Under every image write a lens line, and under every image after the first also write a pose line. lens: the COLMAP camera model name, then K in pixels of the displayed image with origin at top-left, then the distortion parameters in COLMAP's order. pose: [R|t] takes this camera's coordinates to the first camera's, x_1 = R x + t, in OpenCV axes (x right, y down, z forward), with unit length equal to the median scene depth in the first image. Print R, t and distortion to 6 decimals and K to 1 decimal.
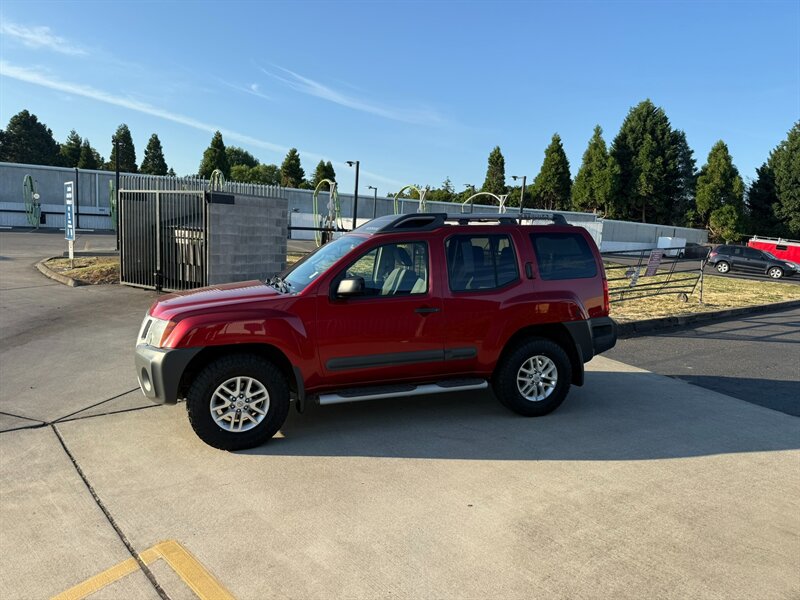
lens RADIAL K [[547.6, 0, 396.5], [0, 547.6, 303.8], [0, 0, 1]] dist [0.070504, -0.103940]
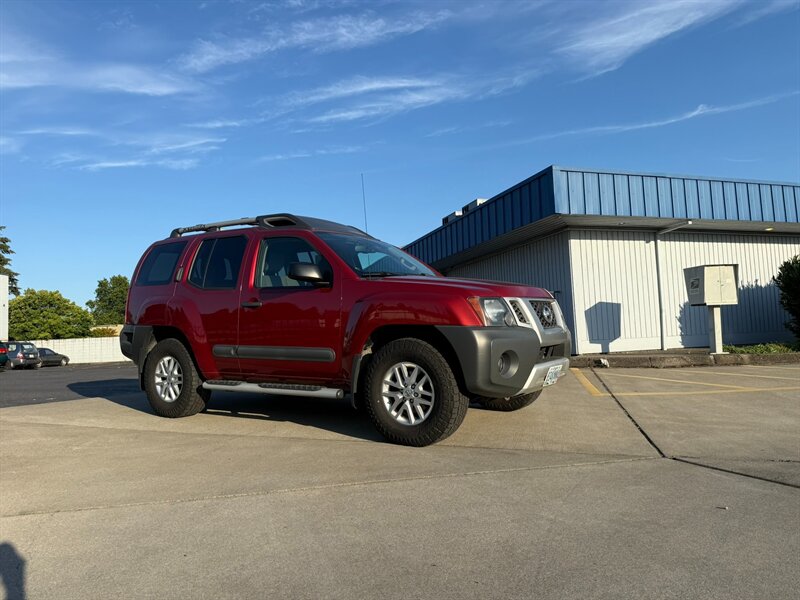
lens RADIAL K [[589.0, 0, 402.1], [0, 589.0, 301.8], [0, 0, 1]] dist [0.049562, -0.075376]
pose [[-0.611781, 0.032196, 0.790372, -0.227968], [0.114456, 0.992260, 0.048173, -0.011573], [-0.782703, 0.119934, -0.610731, 0.379091]]
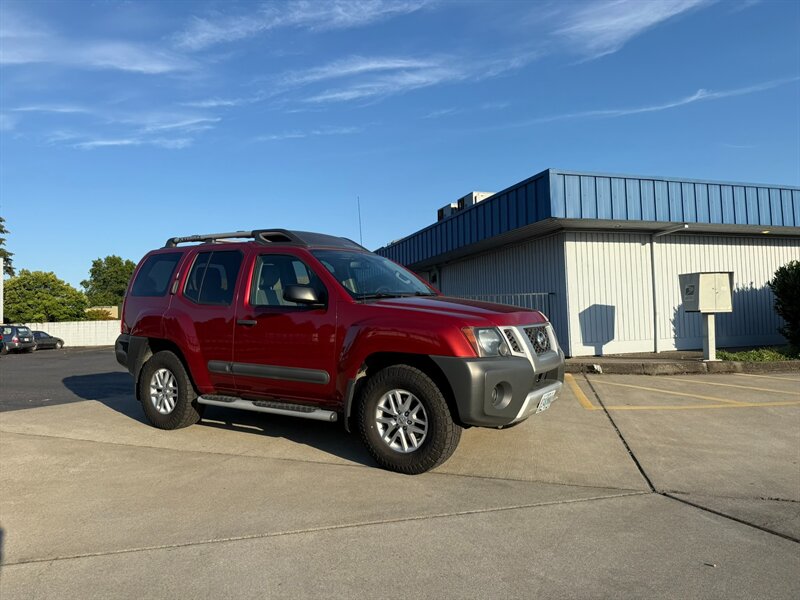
lens RADIAL K [[589.3, 0, 393.7], [0, 589.3, 299.4], [0, 0, 1]] dist [0.047453, -0.073693]
pose [[-0.609174, 0.002949, 0.793031, -0.228394], [0.102604, 0.991881, 0.075127, -0.026312], [-0.786371, 0.127133, -0.604531, 0.377869]]
